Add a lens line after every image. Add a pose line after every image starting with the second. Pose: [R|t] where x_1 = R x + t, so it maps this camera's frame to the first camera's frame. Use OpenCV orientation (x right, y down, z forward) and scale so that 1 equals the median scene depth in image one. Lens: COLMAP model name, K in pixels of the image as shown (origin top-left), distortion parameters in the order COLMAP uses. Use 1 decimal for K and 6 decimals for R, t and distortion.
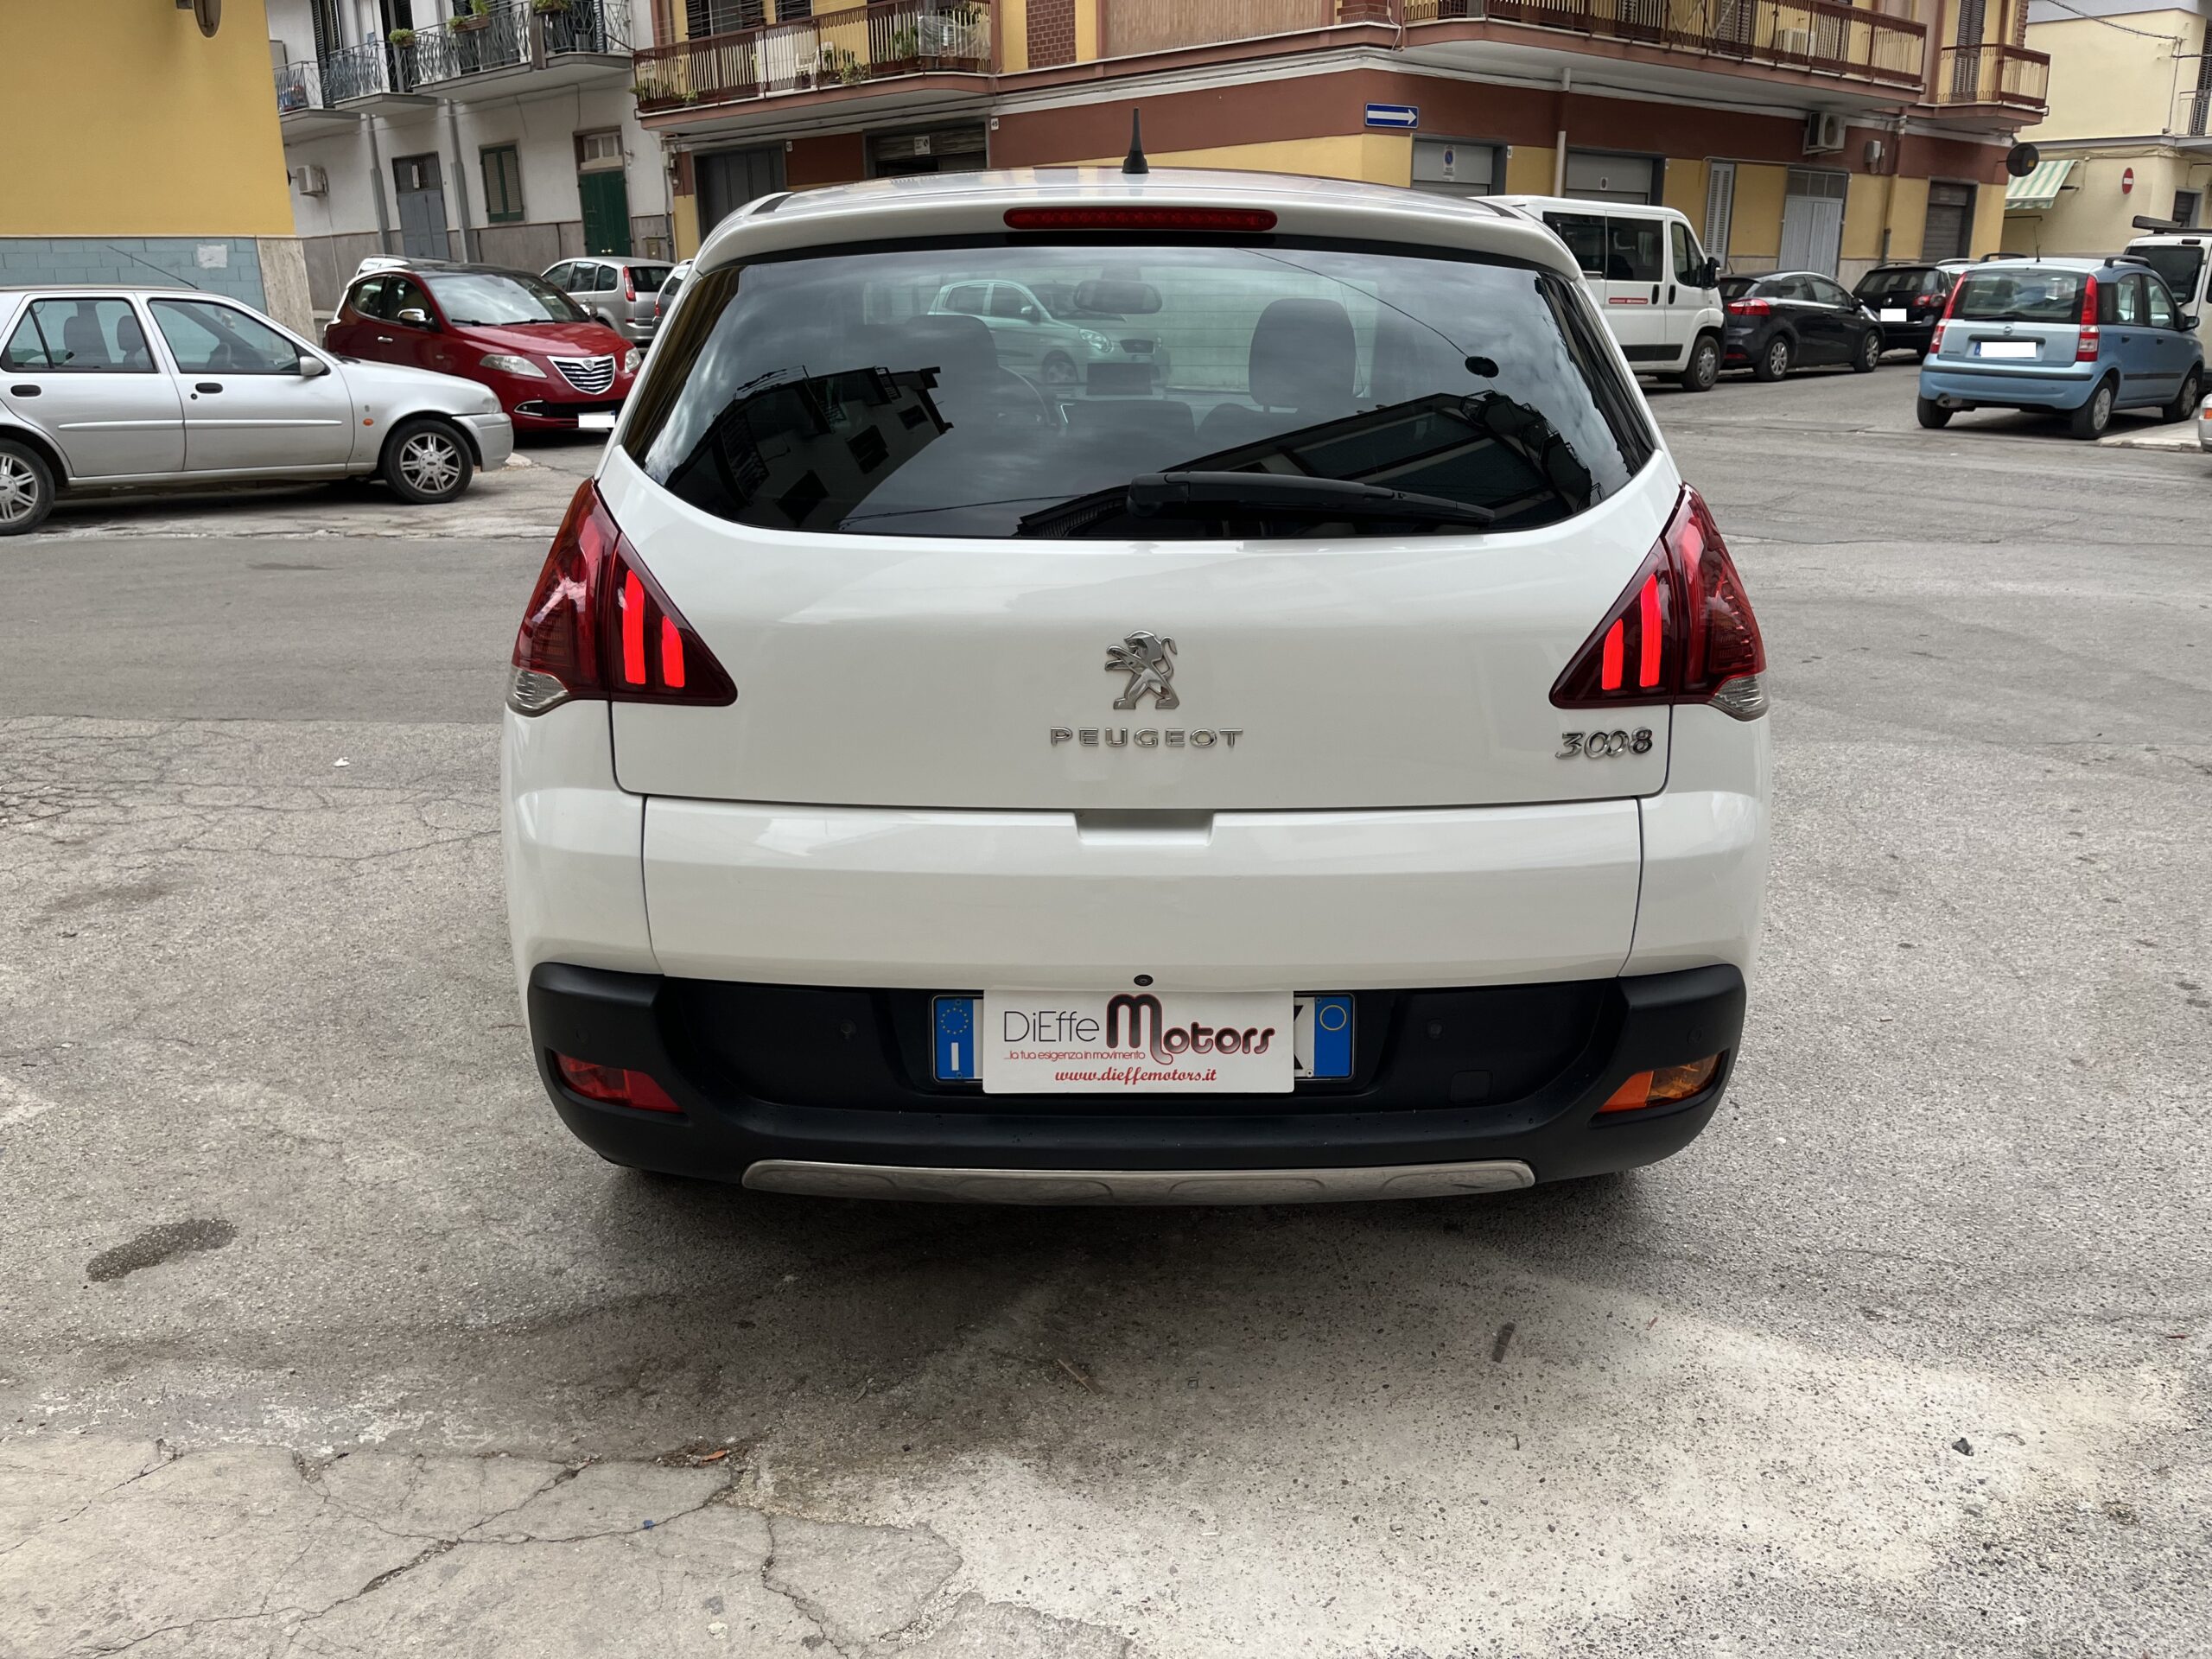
lens RADIAL K [[1675.0, 0, 1120.1], [0, 1675.0, 826.3], [0, 0, 1]] dist [0.090927, -0.128725]
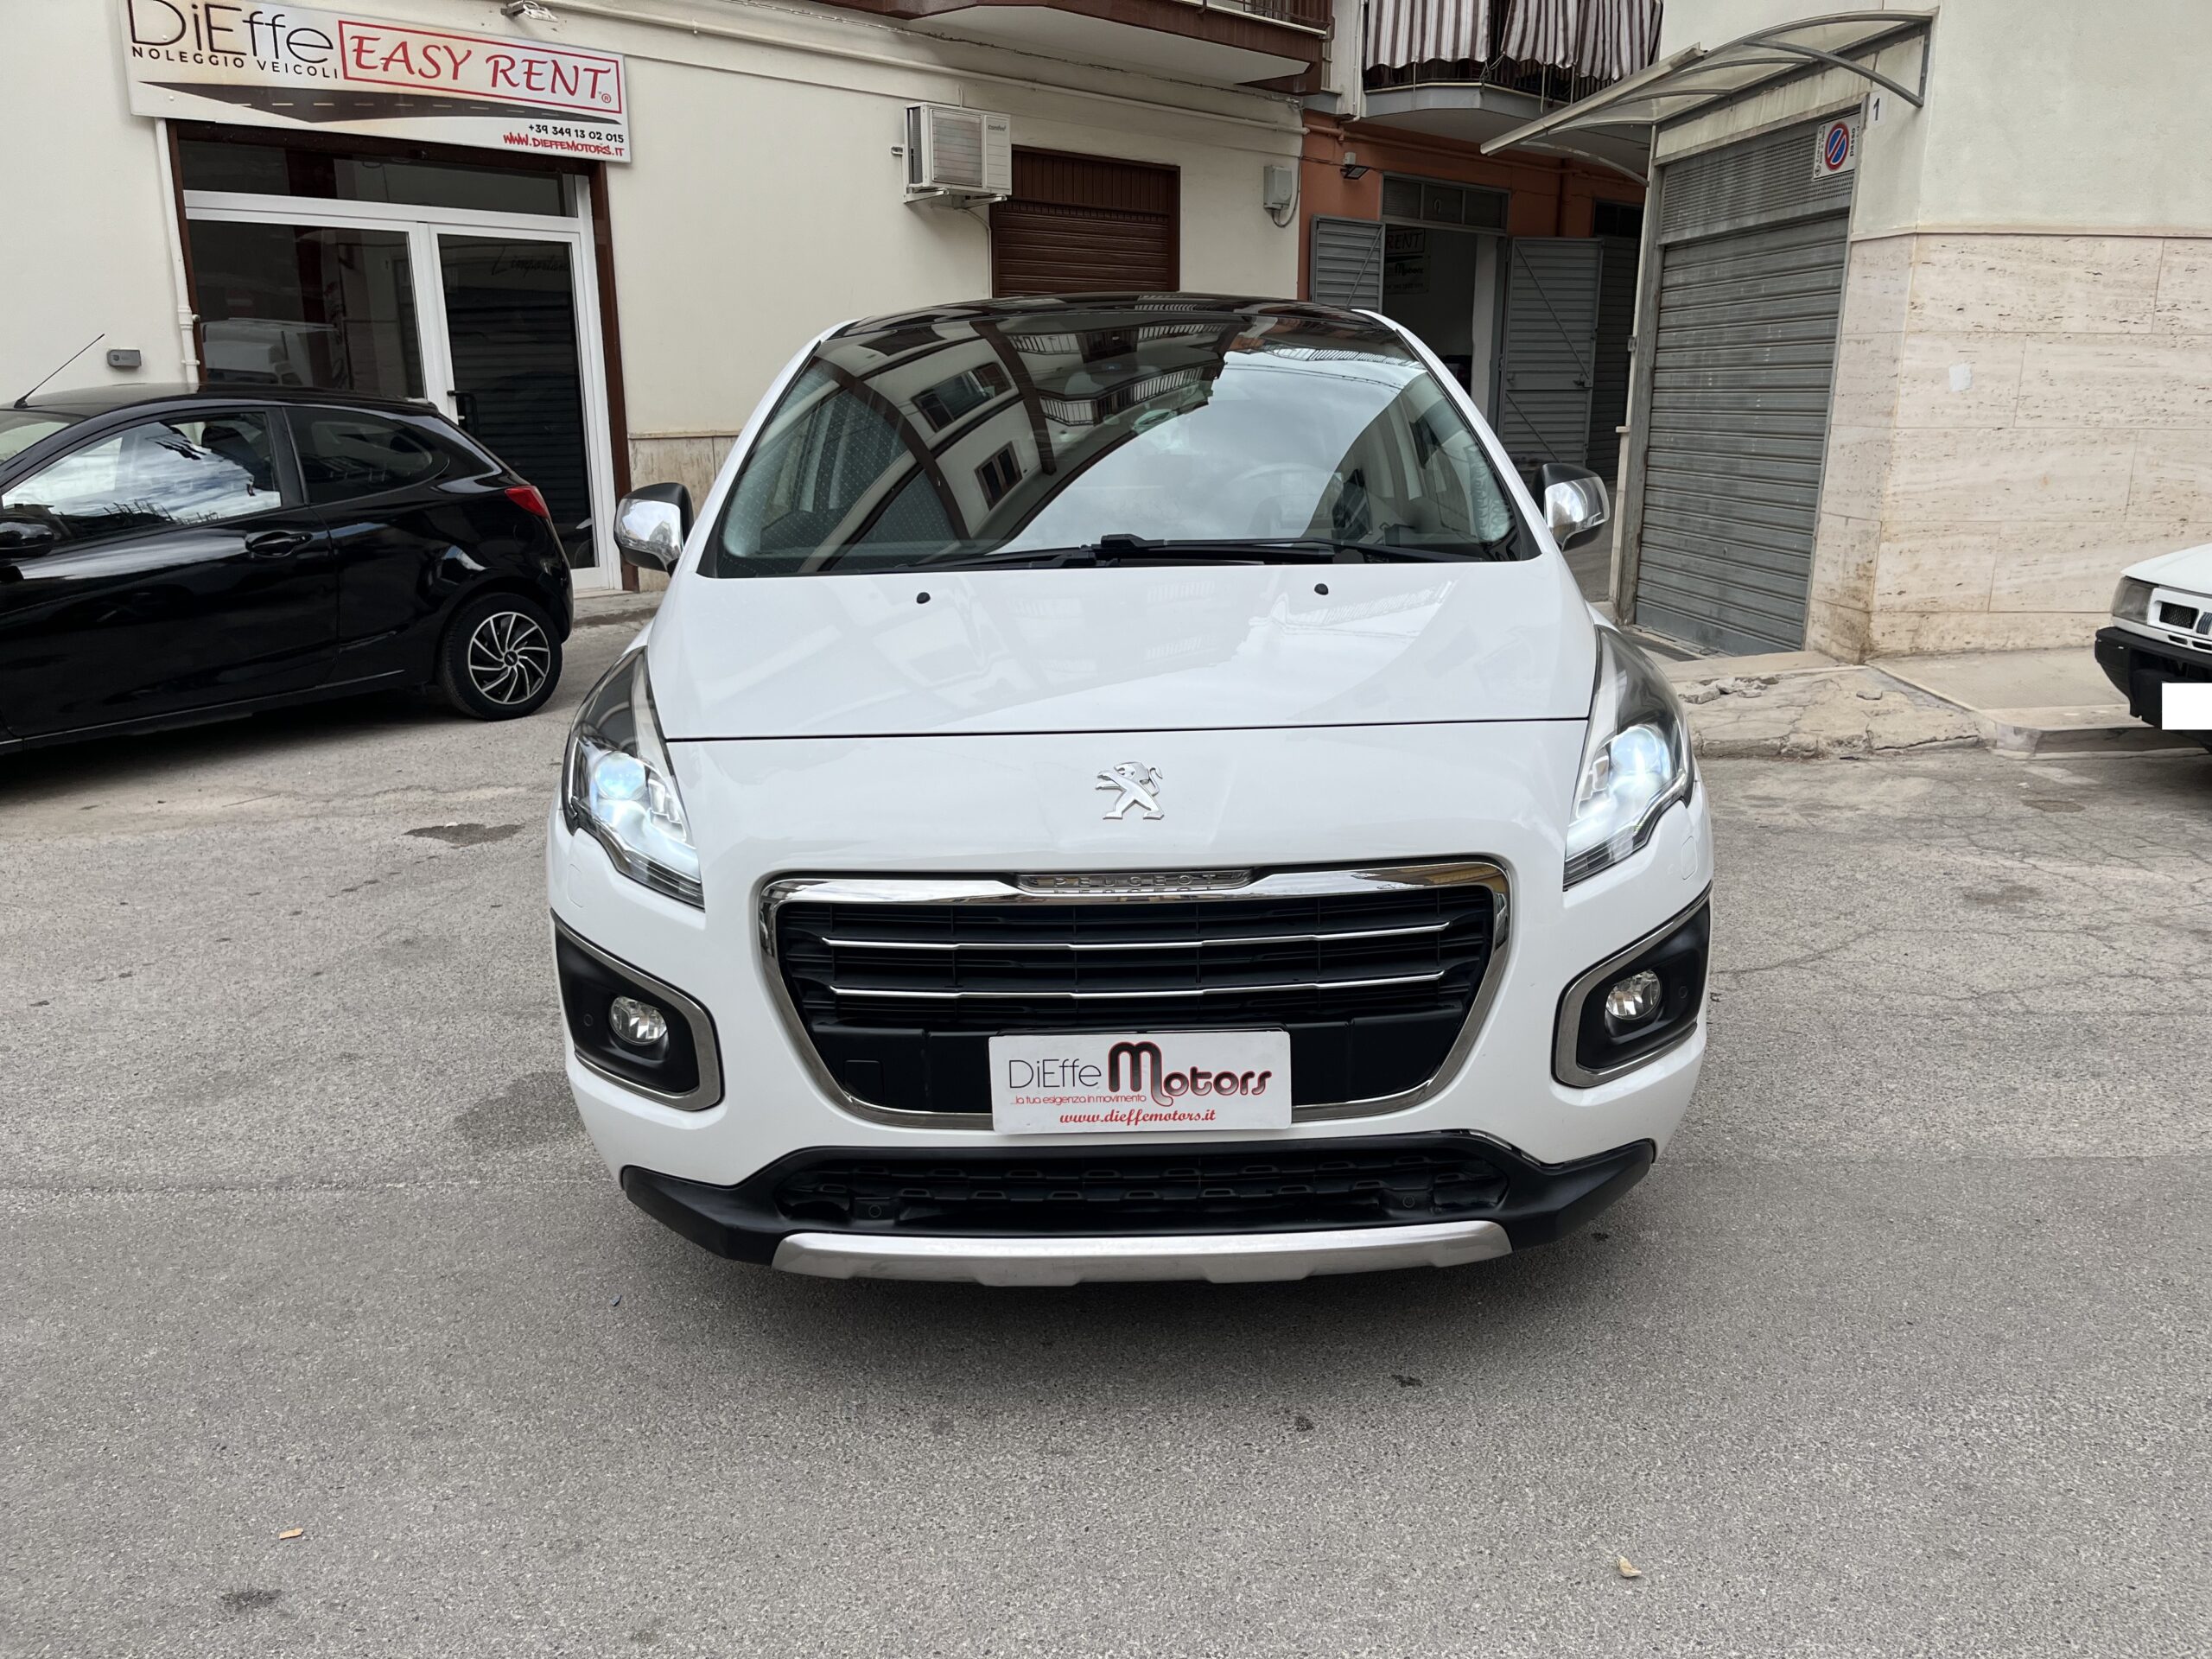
lens RADIAL K [[1684.8, 0, 1110.1], [0, 1684.8, 836.0], [0, 0, 1]] dist [0.085734, -0.120637]
pose [[-0.999898, 0.013814, 0.003641, 0.000292], [0.013617, 0.844544, 0.535313, -0.131406], [0.004320, 0.535307, -0.844646, 0.416501]]
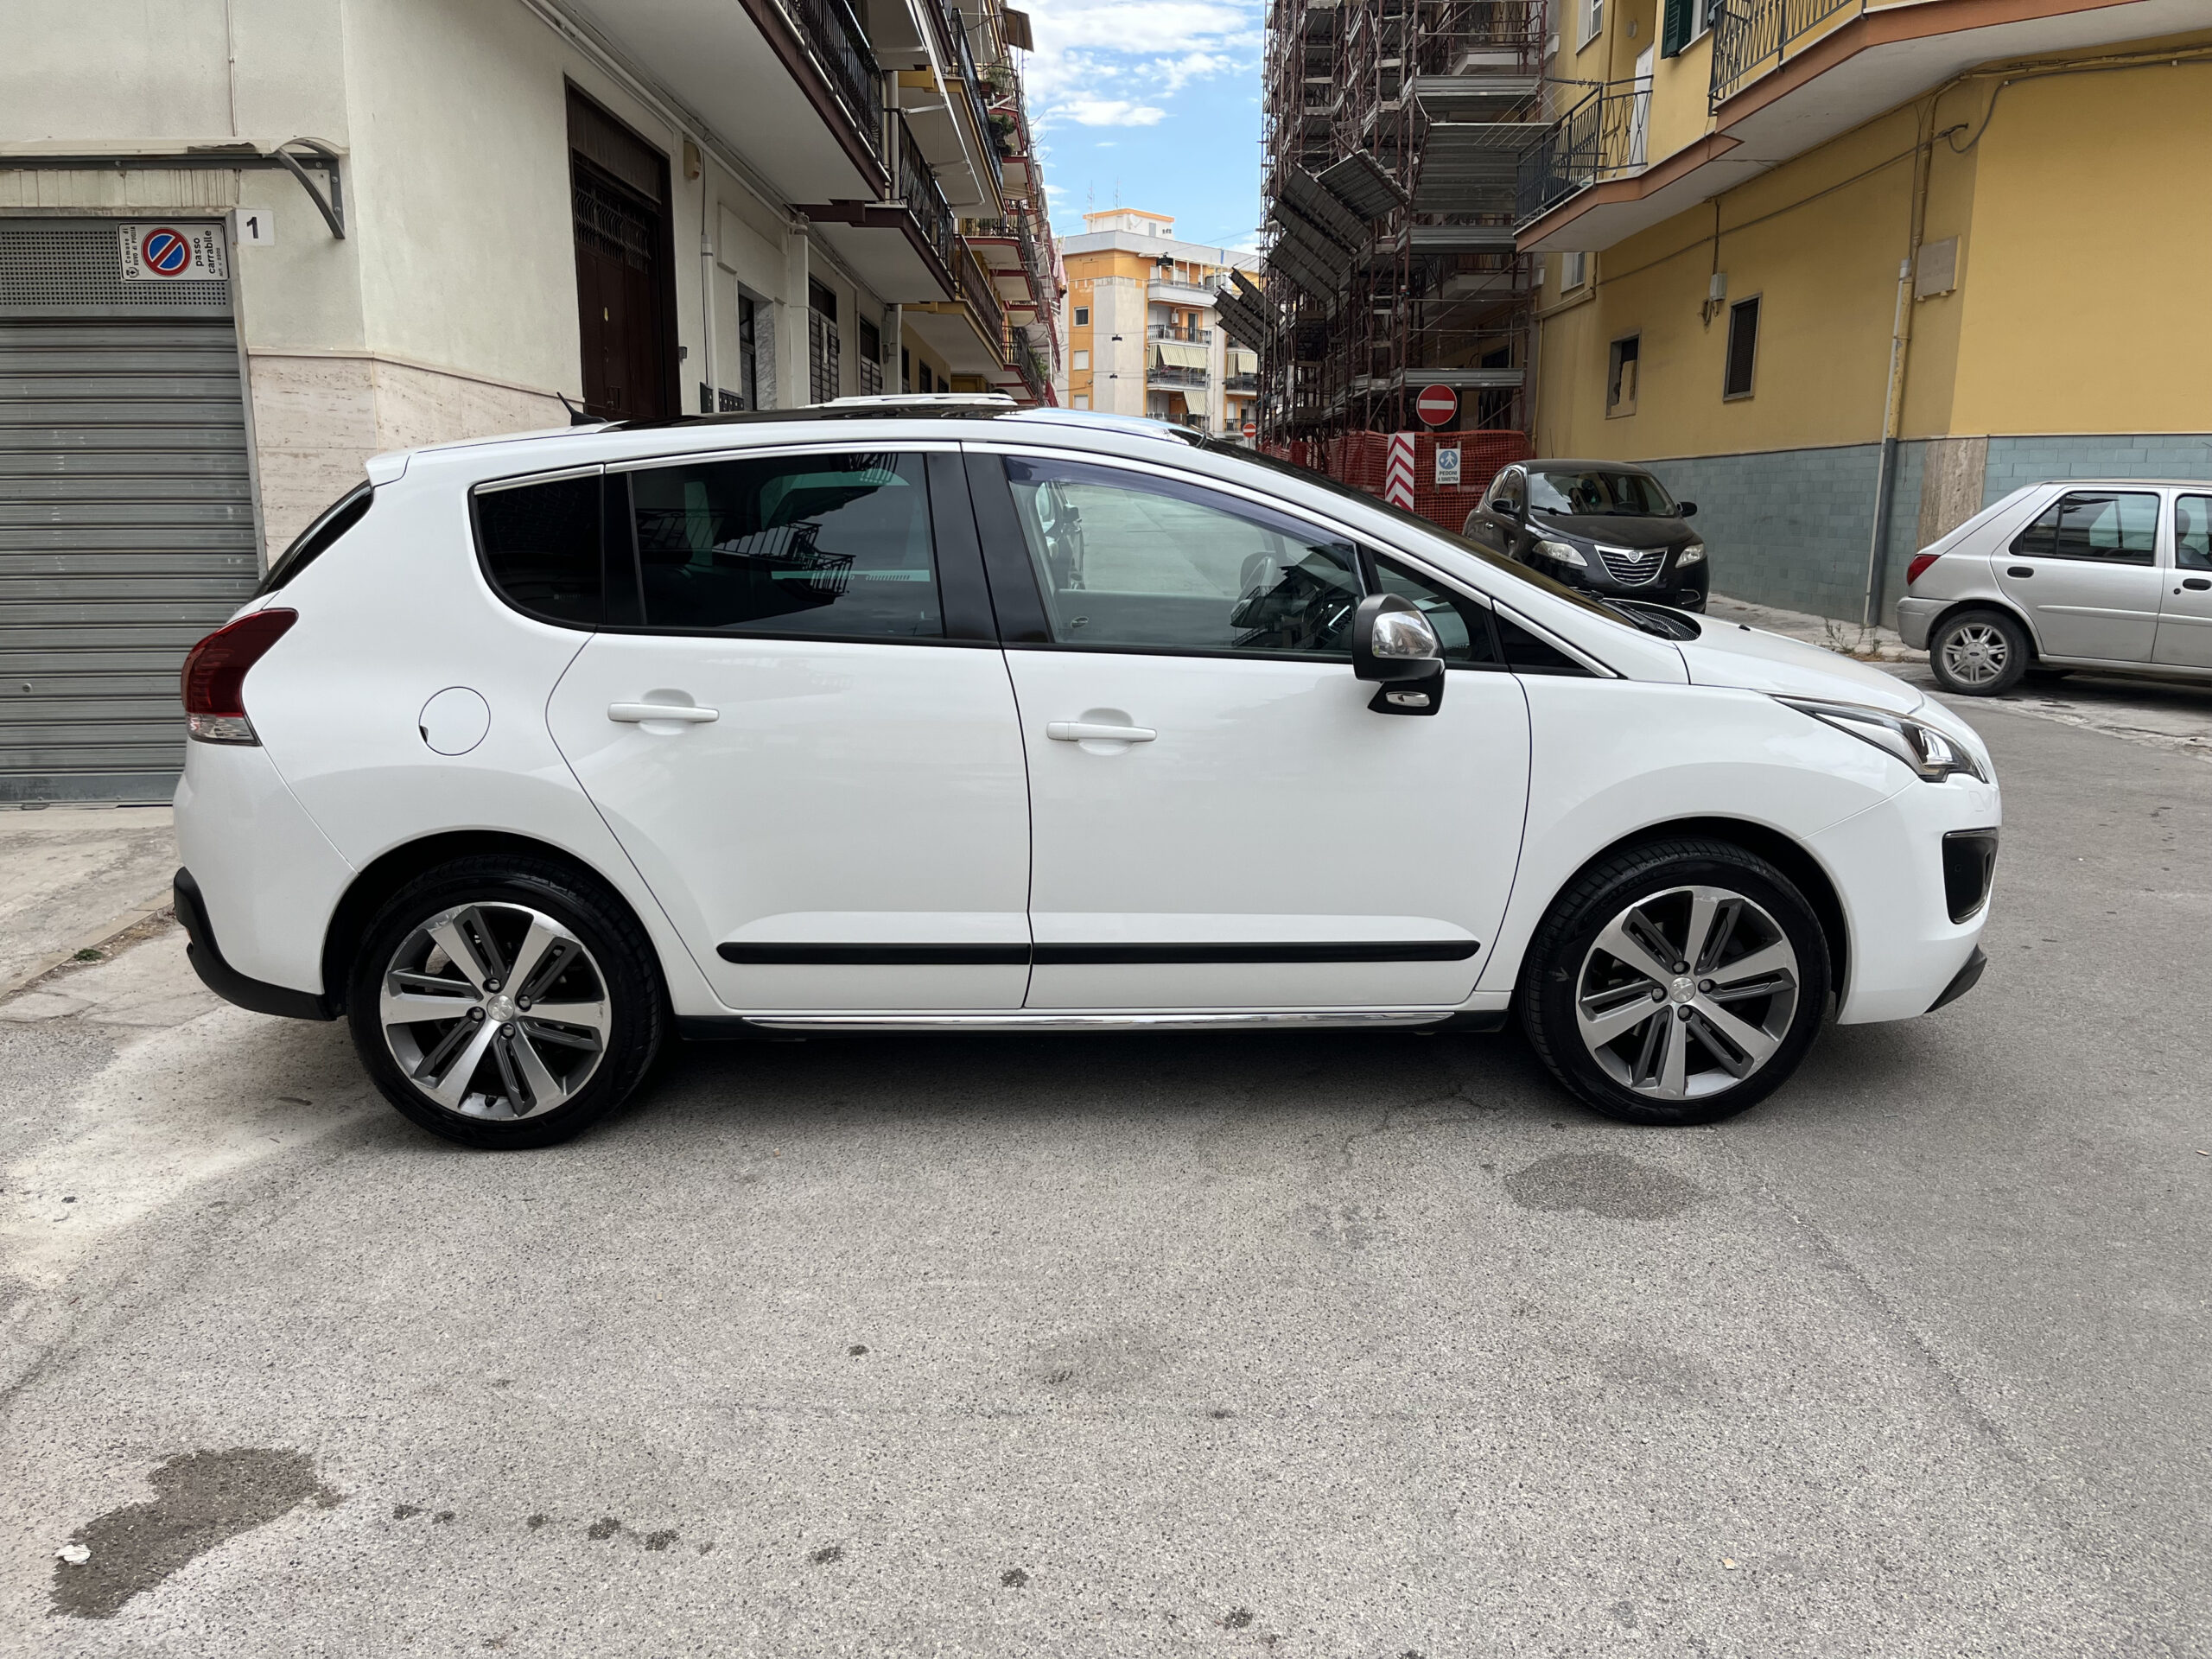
lens RADIAL K [[1675.0, 0, 1120.1], [0, 1675.0, 826.3], [0, 0, 1]] dist [0.090927, -0.128725]
pose [[0.021205, 0.203345, -0.978878, 0.235899], [-0.303136, 0.934315, 0.187521, -0.066238], [0.952711, 0.292757, 0.081453, 0.200074]]
